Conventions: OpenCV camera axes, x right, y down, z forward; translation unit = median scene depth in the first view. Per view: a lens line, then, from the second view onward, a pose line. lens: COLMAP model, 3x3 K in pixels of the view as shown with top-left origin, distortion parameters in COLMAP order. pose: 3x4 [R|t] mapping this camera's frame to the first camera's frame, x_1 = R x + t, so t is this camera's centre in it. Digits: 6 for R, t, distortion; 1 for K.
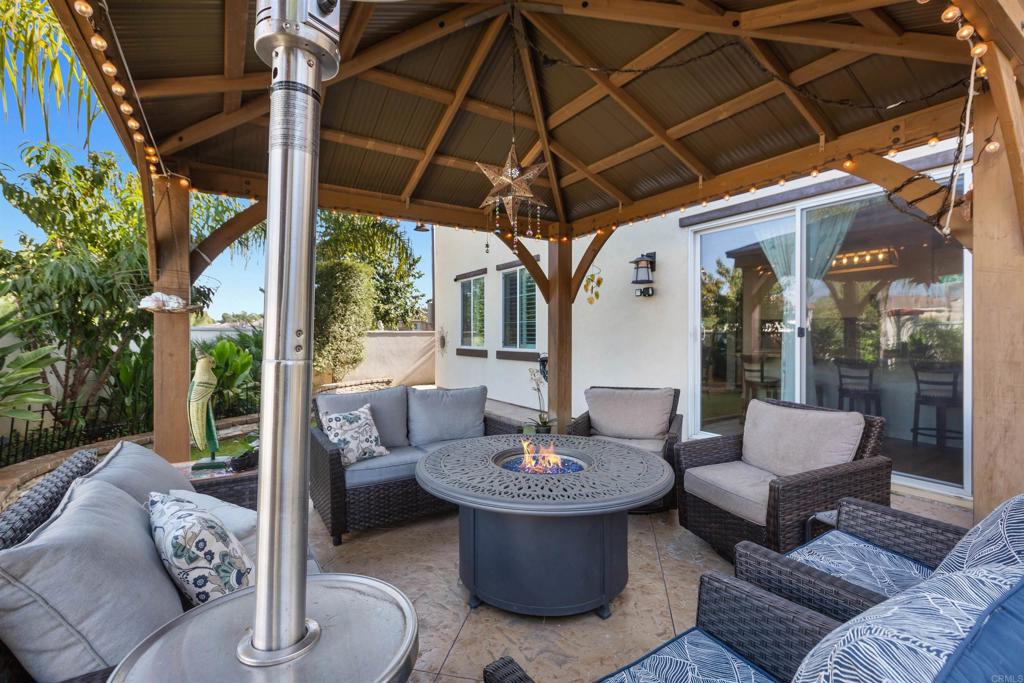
lens RADIAL K [[450.7, 0, 512.0], [0, 450.7, 341.5], [0, 0, 1]] dist [-0.000754, -0.000089]
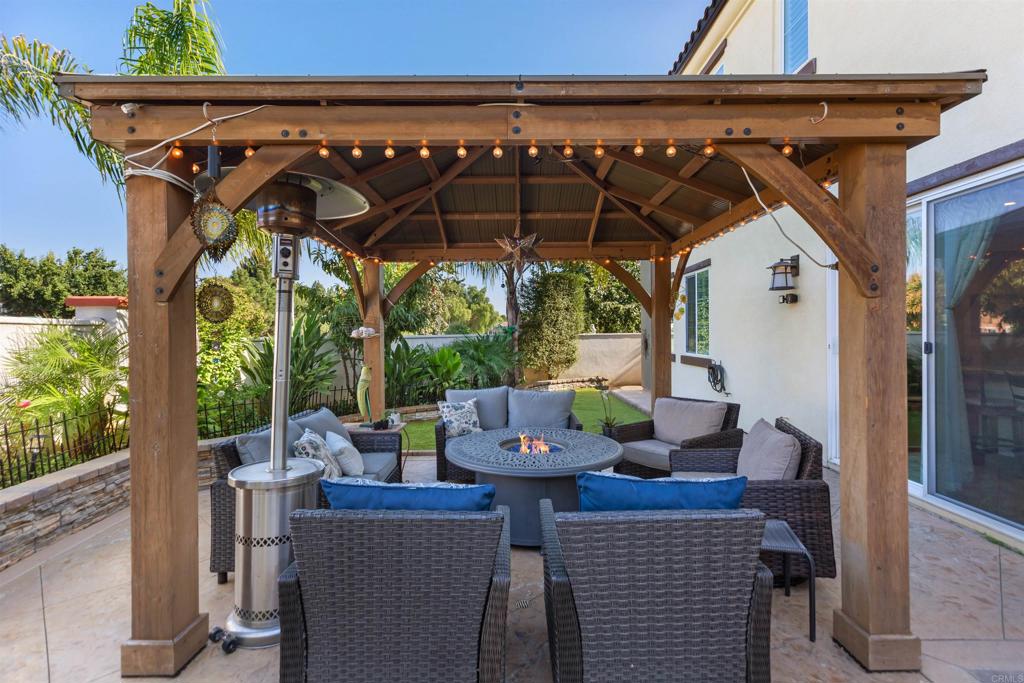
lens RADIAL K [[467.5, 0, 518.4], [0, 467.5, 339.3], [0, 0, 1]] dist [-0.000721, -0.000208]
pose [[0.848767, 0.000115, -0.528768, 0.341154], [0.001814, 0.999993, 0.003128, -0.030906], [0.528765, -0.003614, 0.848761, -0.111278]]
